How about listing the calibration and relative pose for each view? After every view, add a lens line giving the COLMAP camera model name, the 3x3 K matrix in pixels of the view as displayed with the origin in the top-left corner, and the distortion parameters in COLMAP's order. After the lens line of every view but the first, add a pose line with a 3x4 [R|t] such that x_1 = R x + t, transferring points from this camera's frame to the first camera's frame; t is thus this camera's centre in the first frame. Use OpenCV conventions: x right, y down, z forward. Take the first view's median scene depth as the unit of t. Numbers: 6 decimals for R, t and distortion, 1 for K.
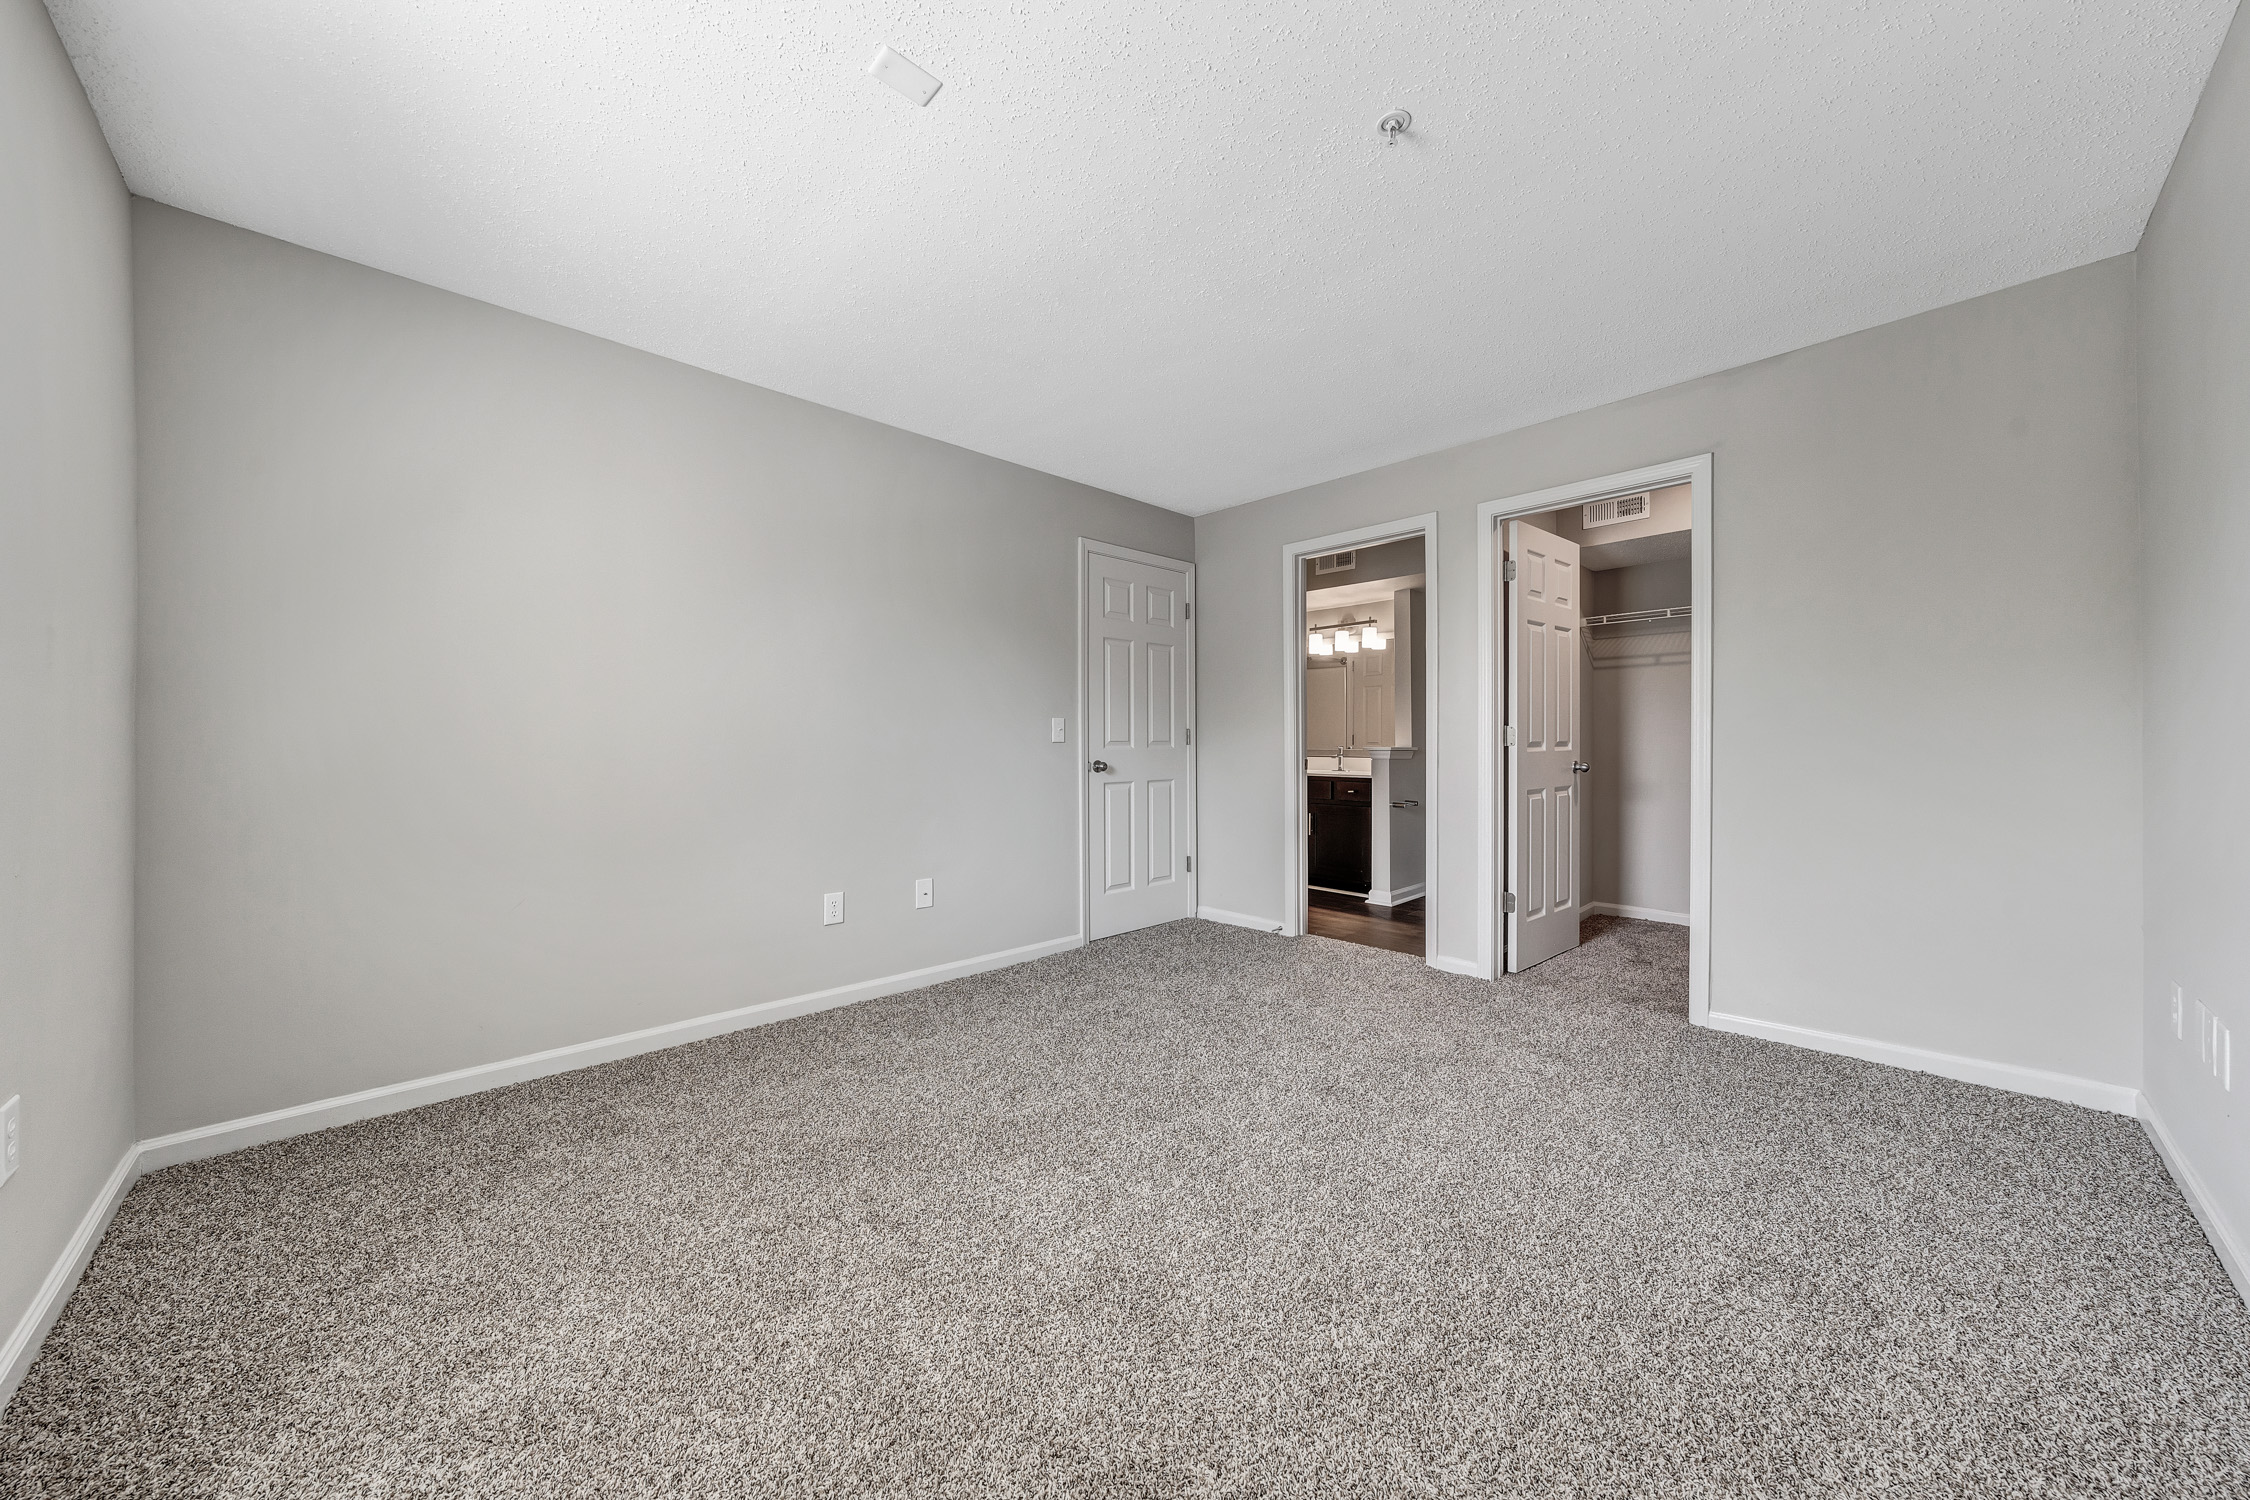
lens RADIAL K [[768.0, 0, 1126.9], [0, 768.0, 748.1], [0, 0, 1]] dist [-0.000247, -0.000016]
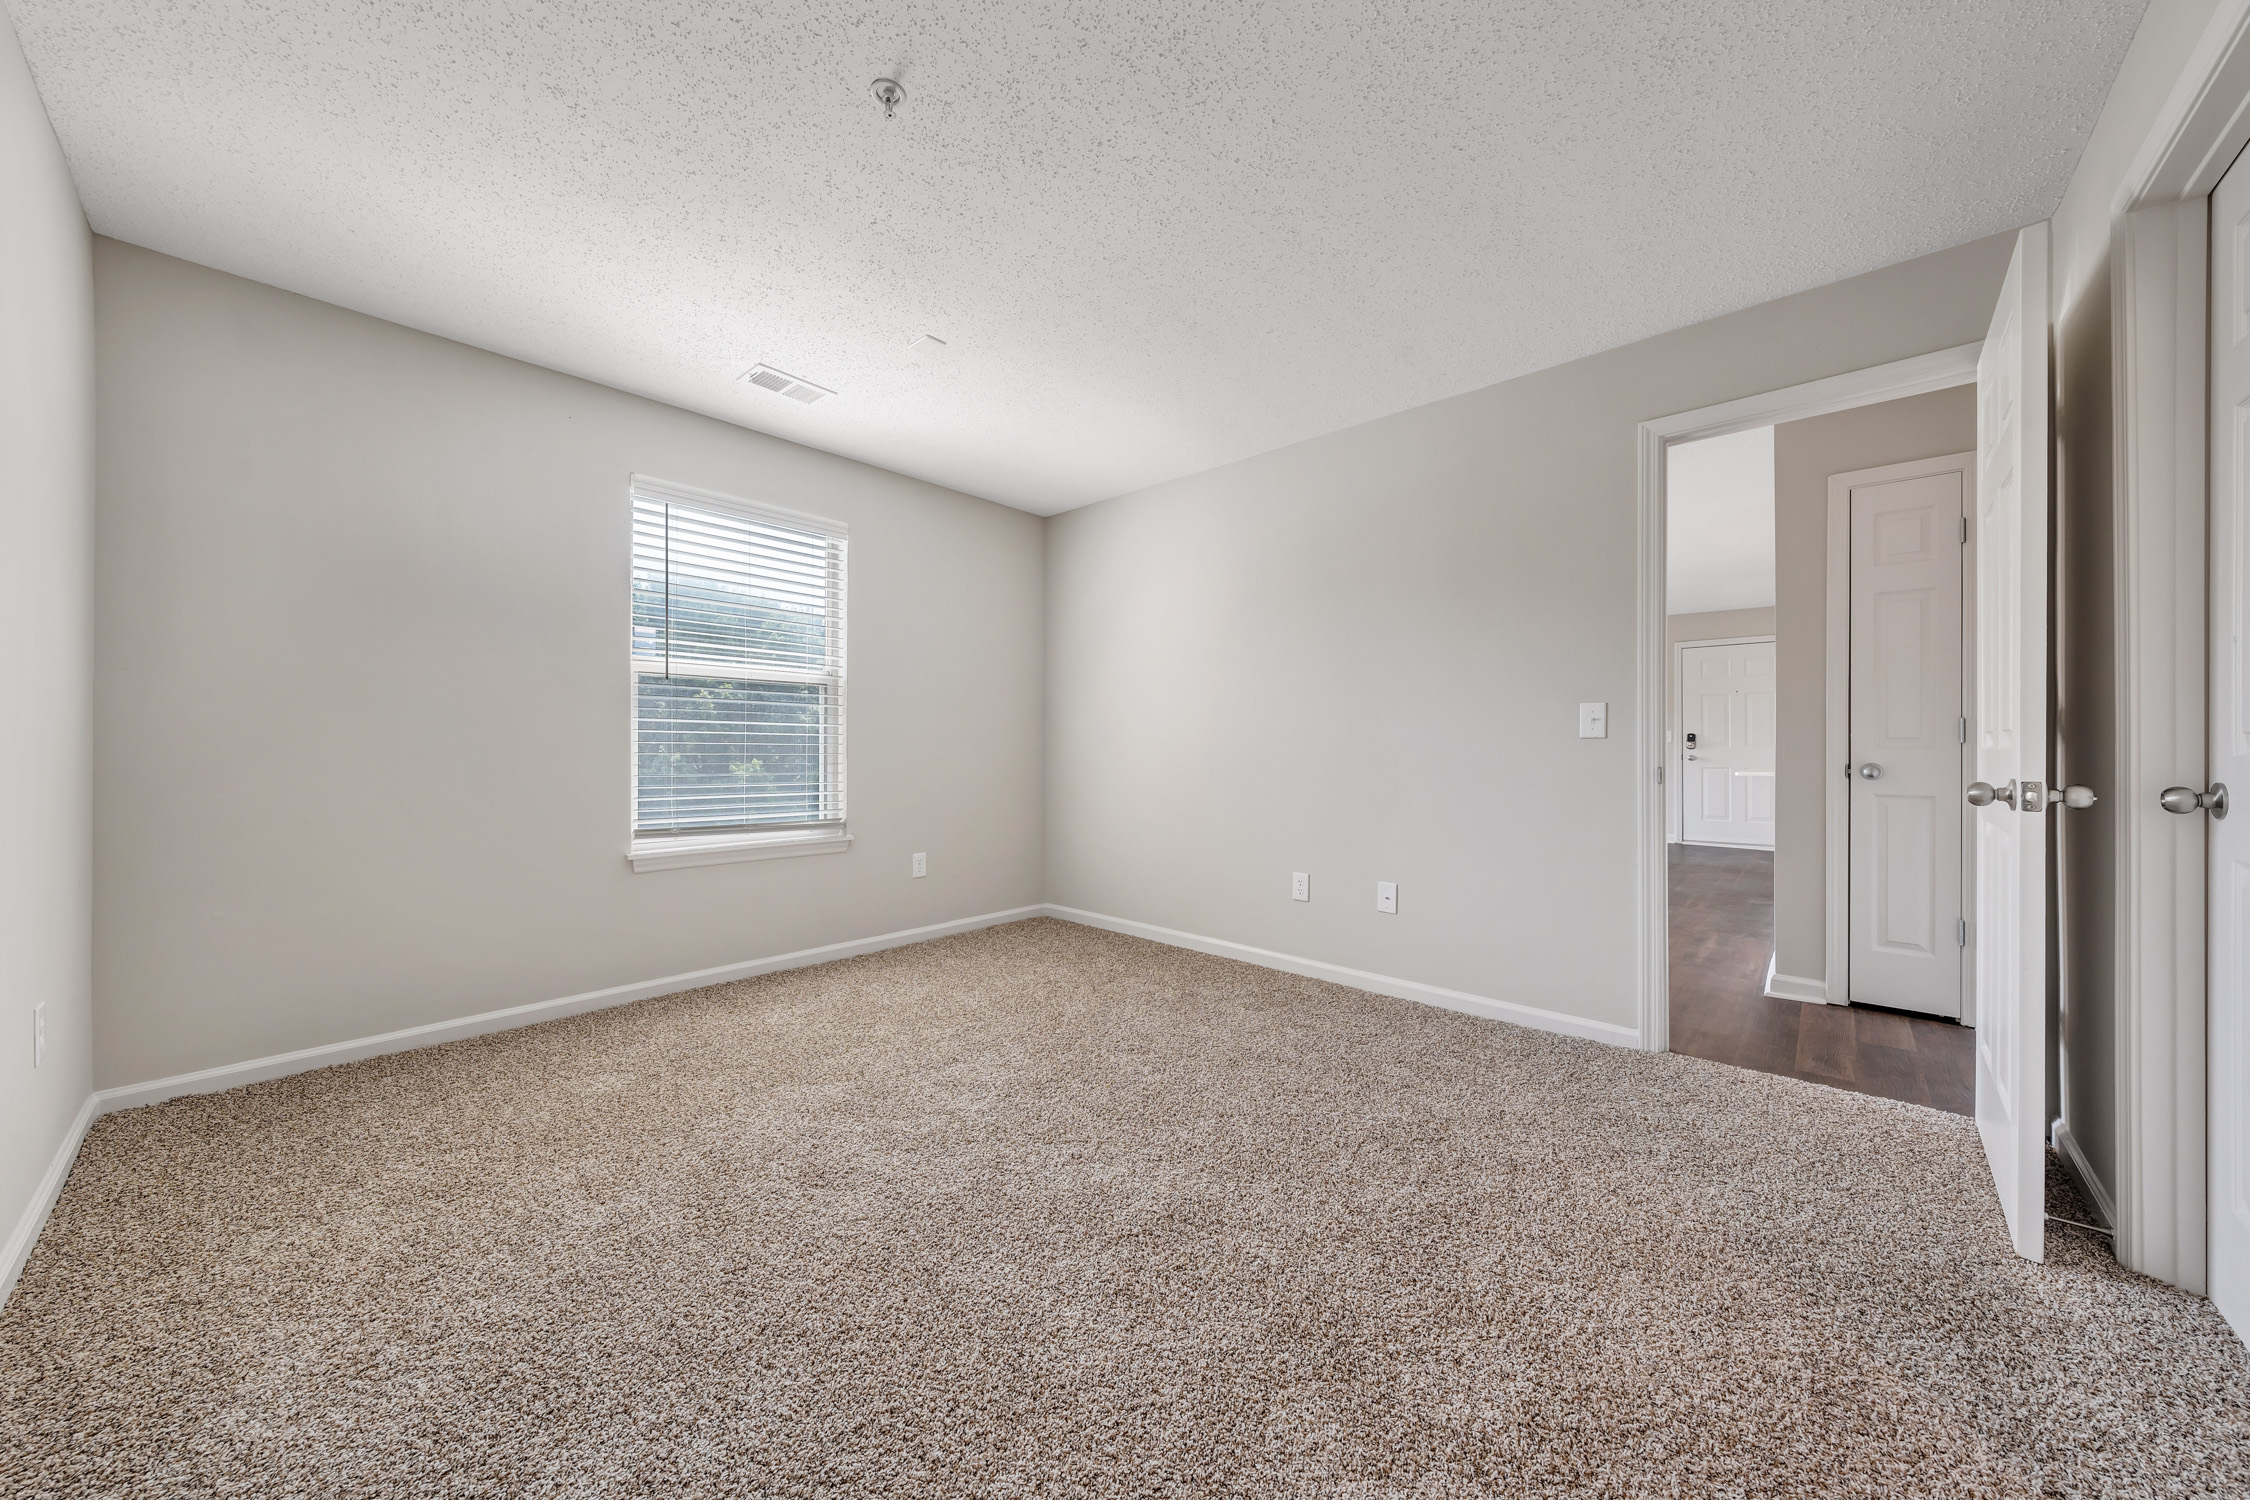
lens RADIAL K [[768.0, 0, 1126.4], [0, 768.0, 743.2], [0, 0, 1]] dist [-0.000247, -0.000016]
pose [[0.067436, 0.004252, -0.997715, 0.672412], [-0.004827, 0.999981, 0.003936, -0.004505], [0.997712, 0.004551, 0.067456, 0.619856]]
